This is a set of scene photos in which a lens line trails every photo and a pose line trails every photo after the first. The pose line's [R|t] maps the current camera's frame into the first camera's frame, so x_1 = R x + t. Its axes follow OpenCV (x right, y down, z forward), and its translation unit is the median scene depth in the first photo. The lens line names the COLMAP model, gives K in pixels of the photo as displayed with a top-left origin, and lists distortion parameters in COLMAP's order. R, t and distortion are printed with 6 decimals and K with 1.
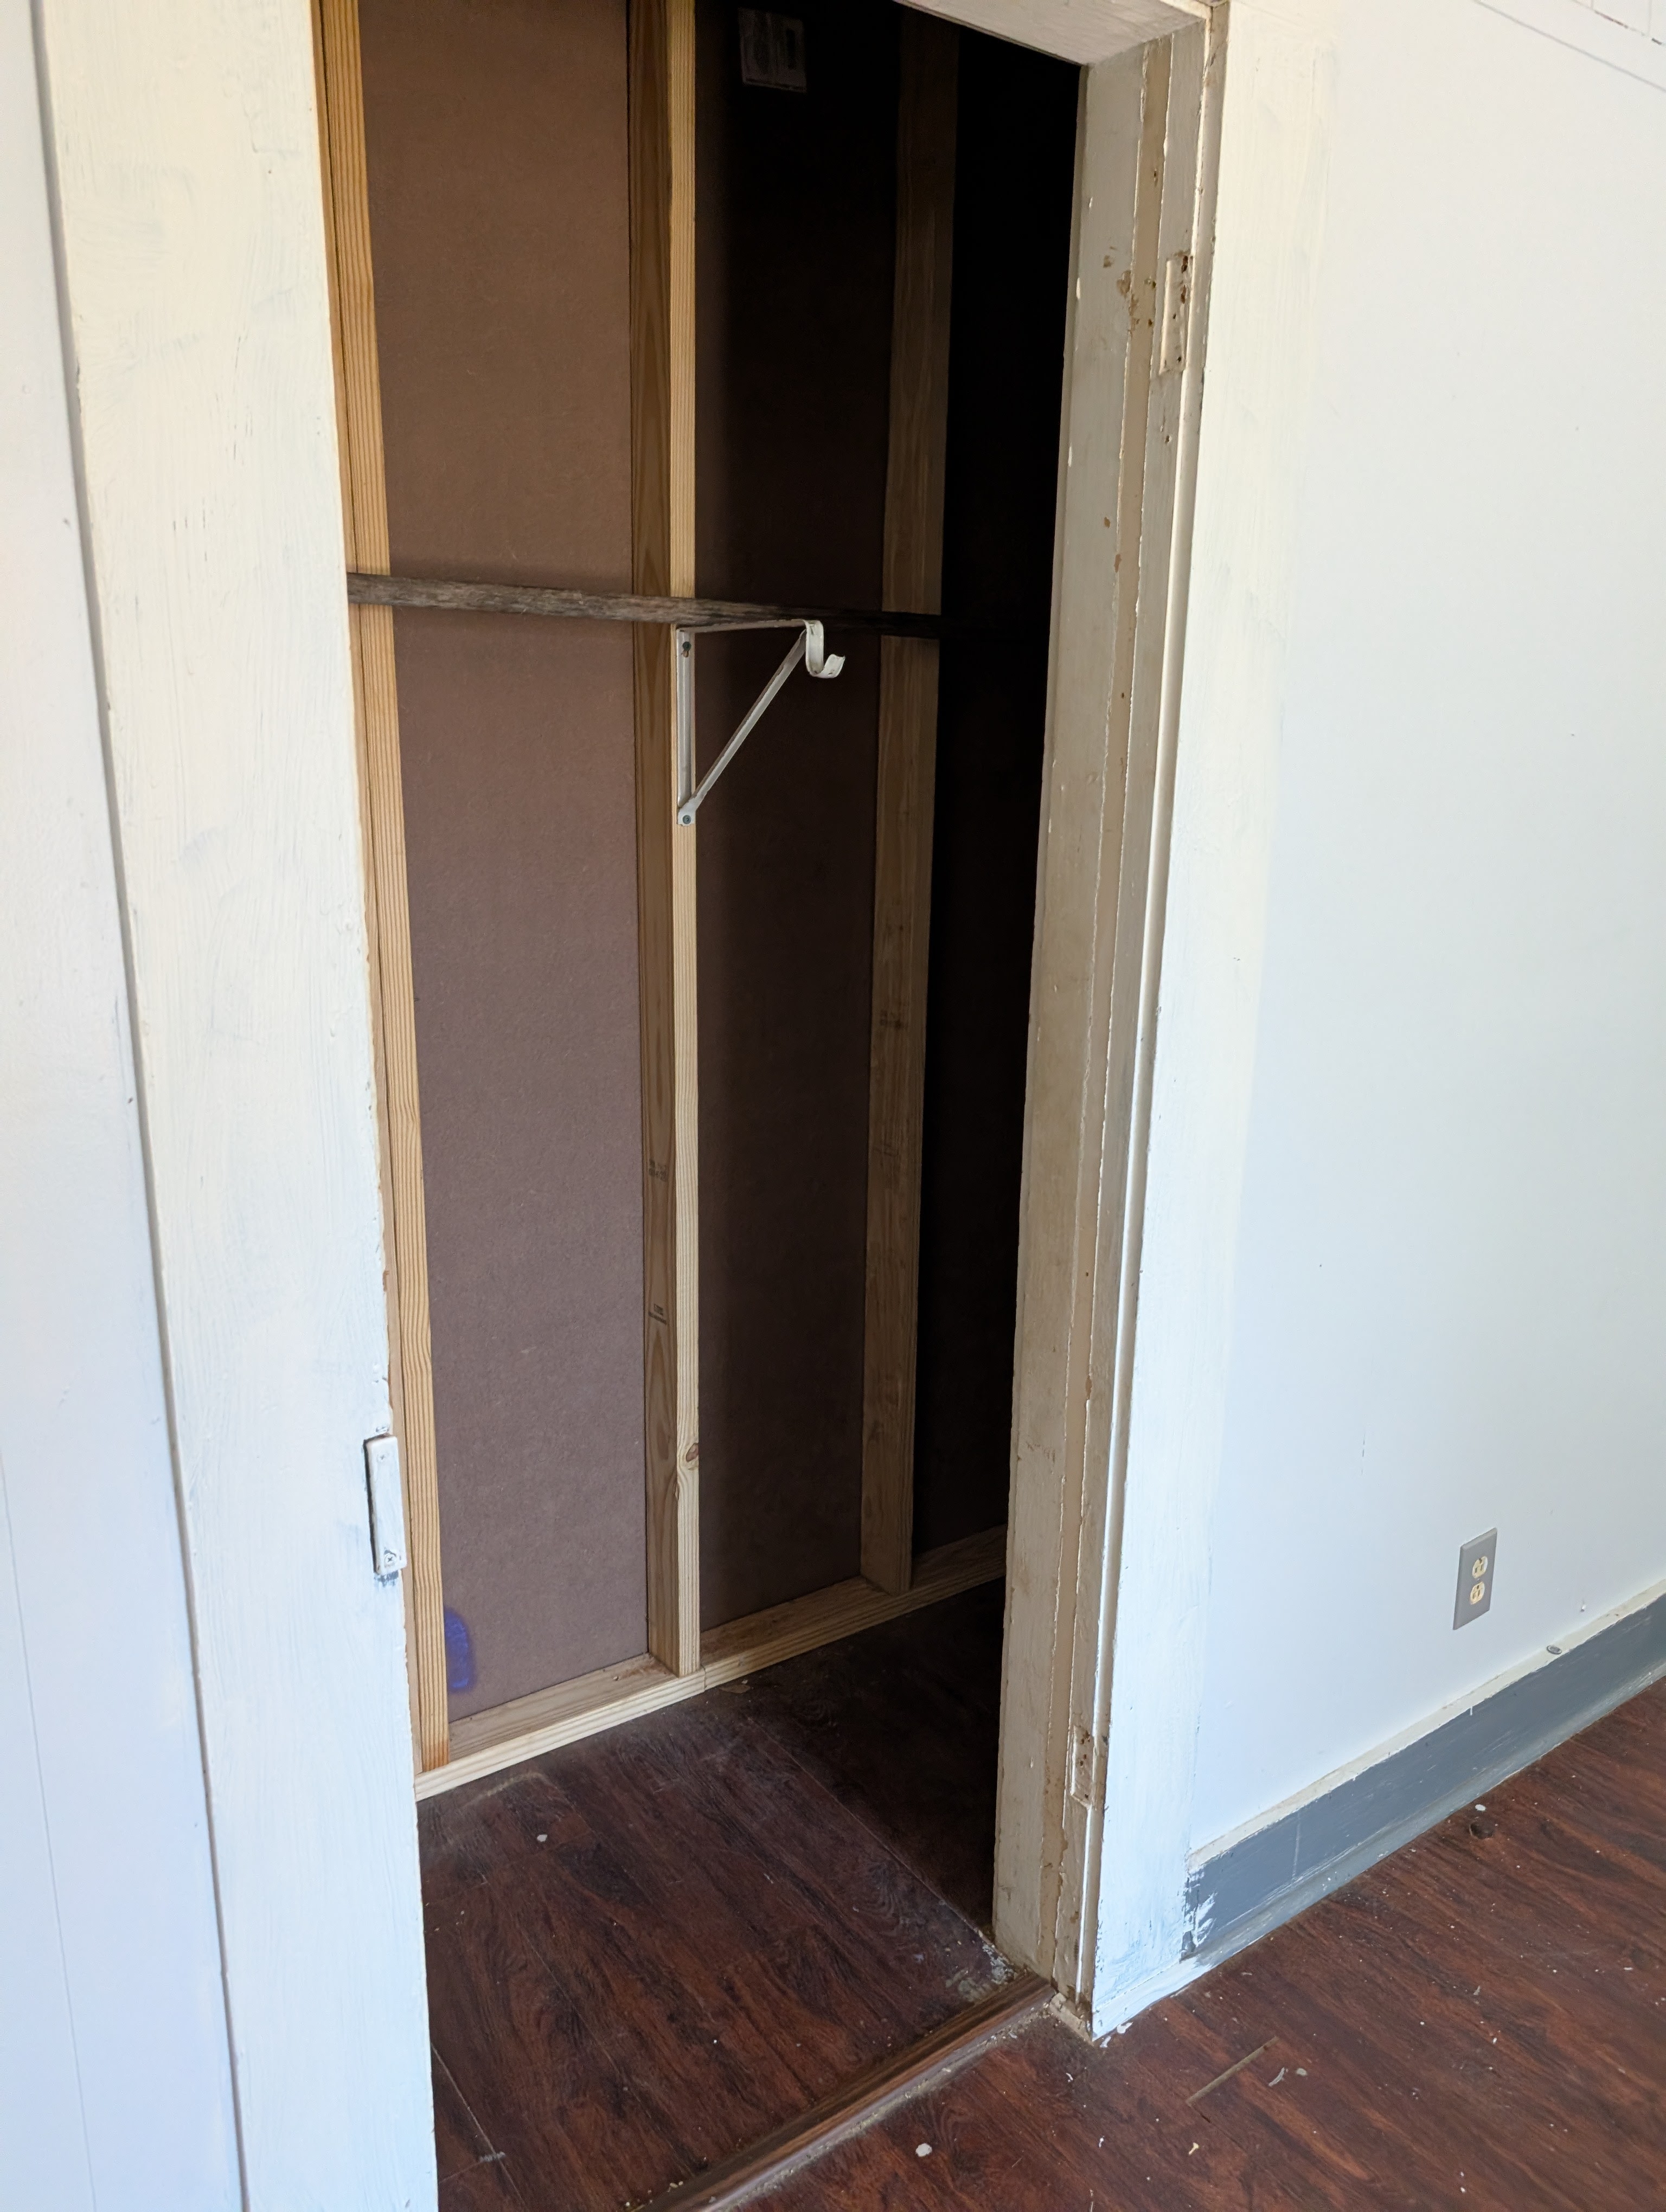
lens RADIAL K [[1588.2, 0, 836.4], [0, 1588.2, 1123.5], [0, 0, 1]] dist [0.023027, -0.016657]
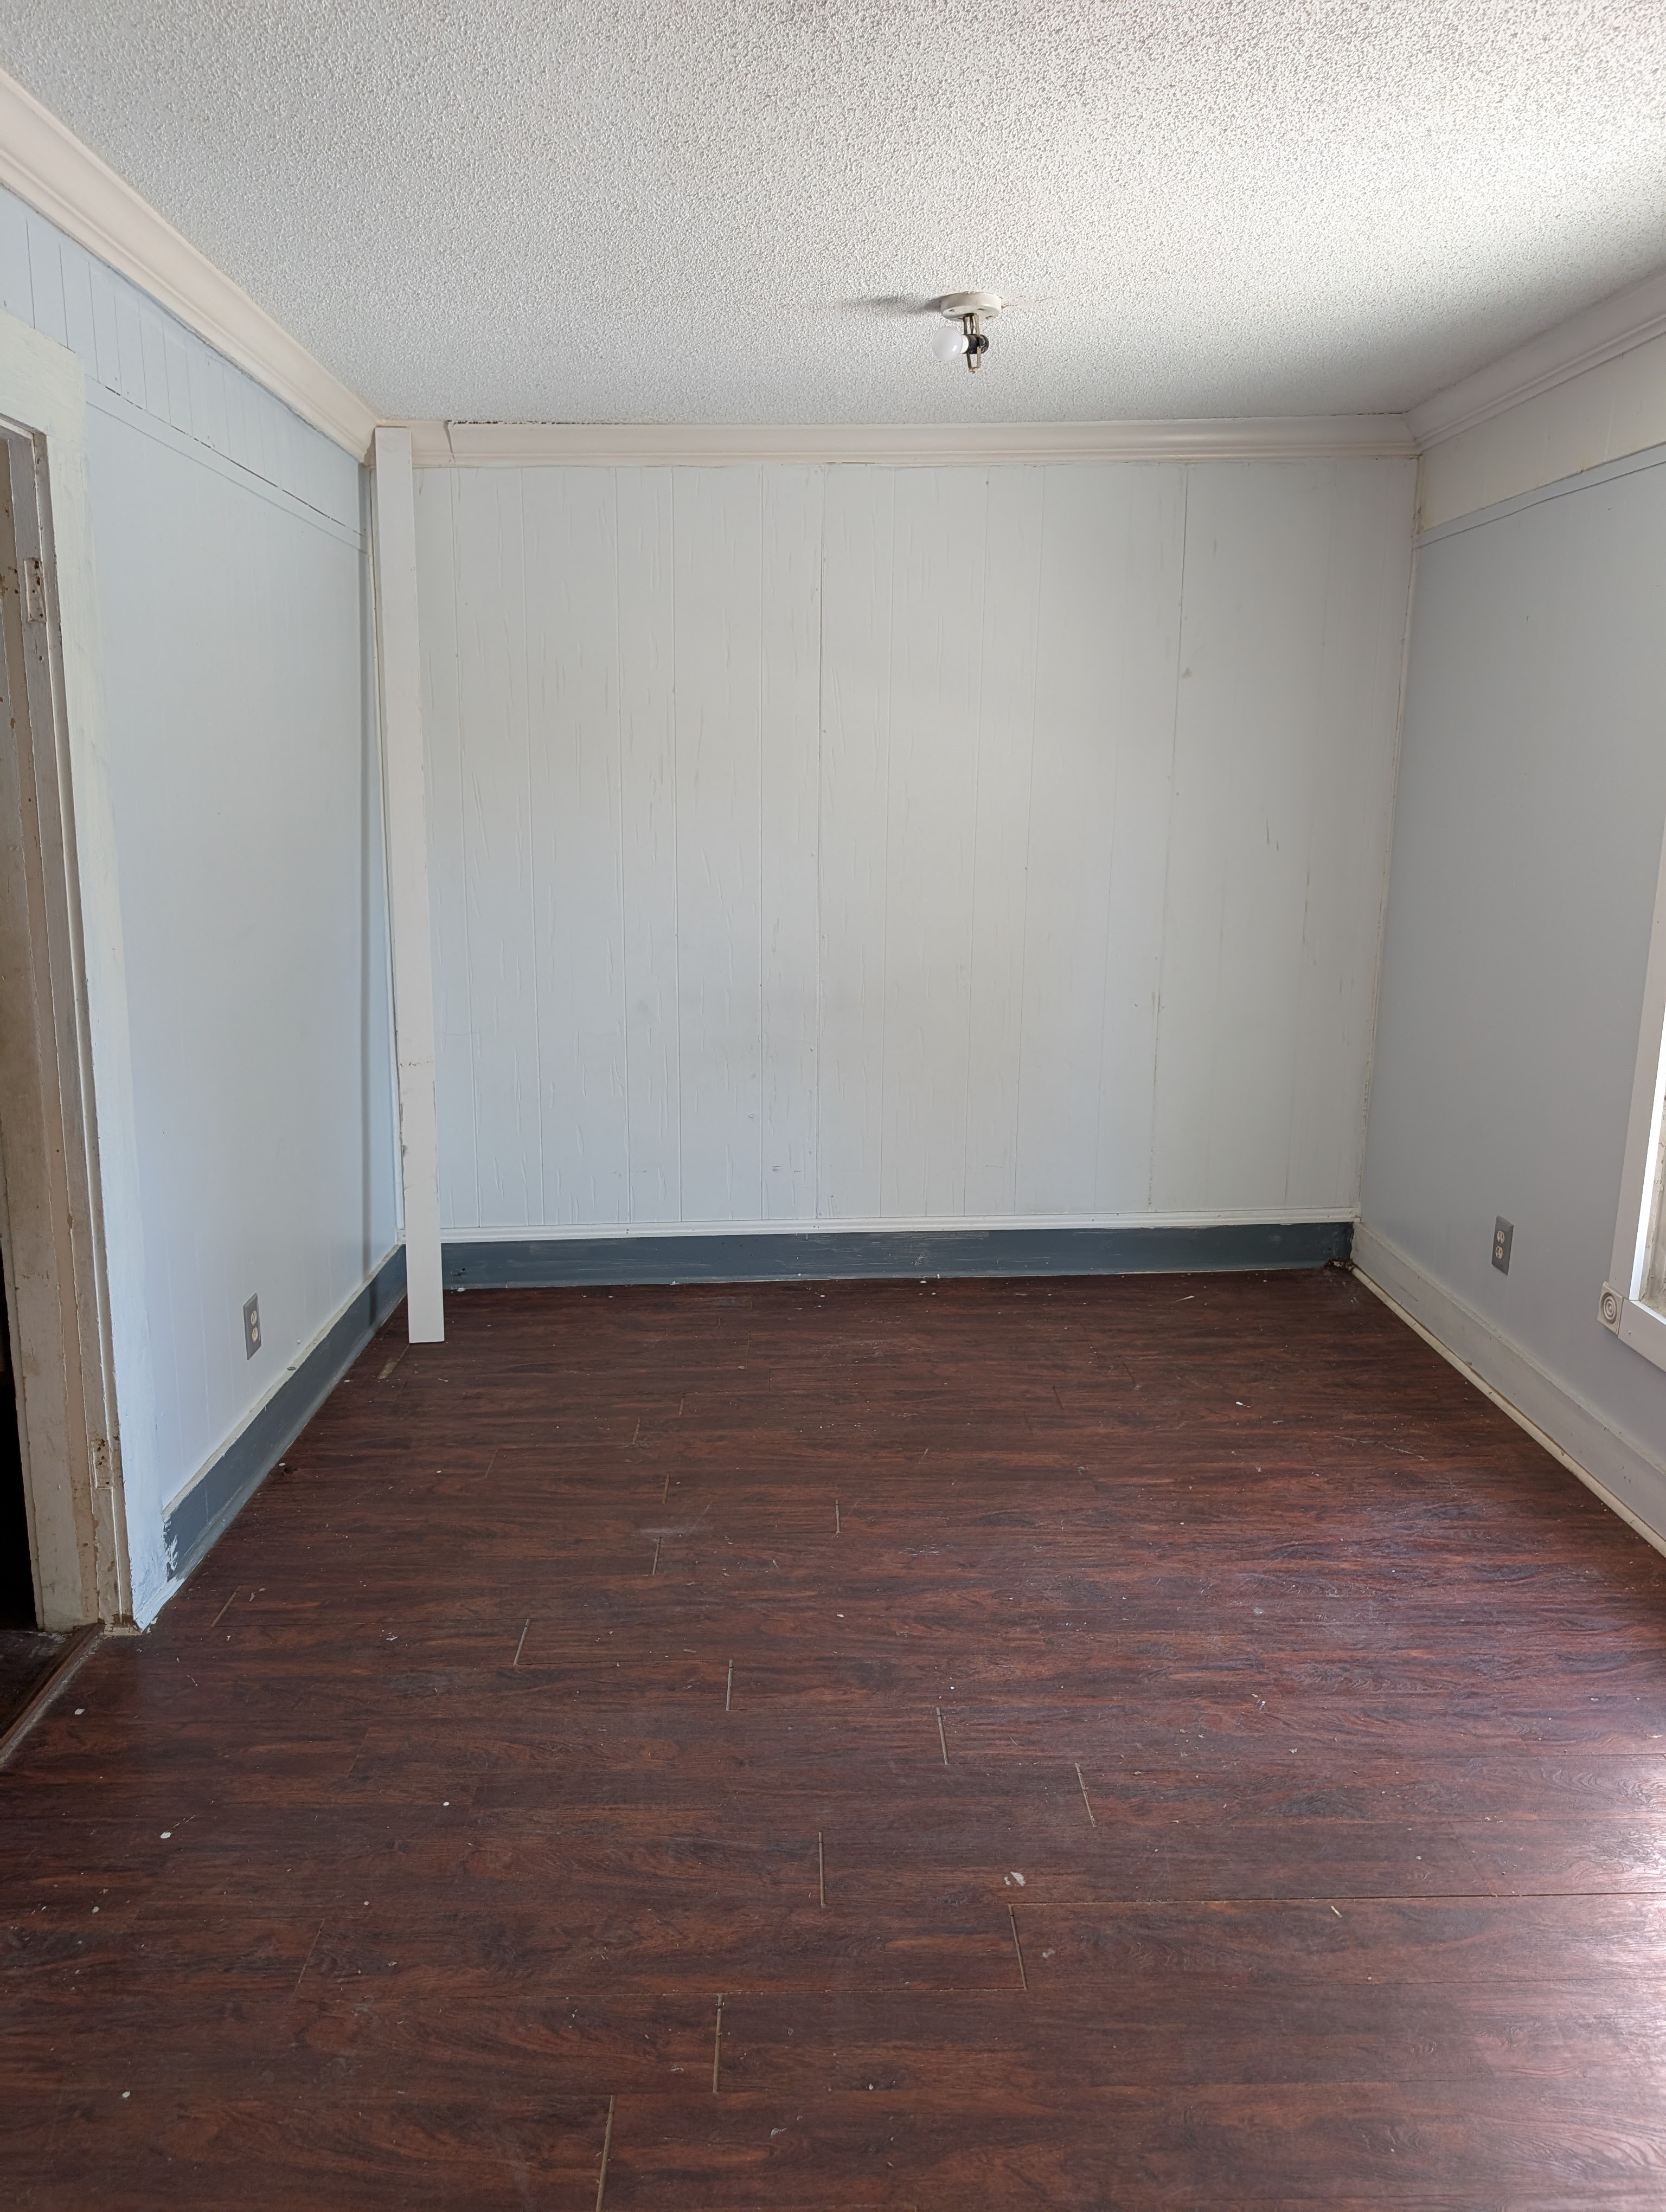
lens RADIAL K [[1588.2, 0, 834.1], [0, 1588.2, 1104.8], [0, 0, 1]] dist [0.023027, -0.016657]
pose [[0.569828, -0.163127, 0.805410, -0.628916], [0.191774, 0.979435, 0.062693, 0.089454], [-0.799074, 0.118732, 0.589392, -0.541151]]
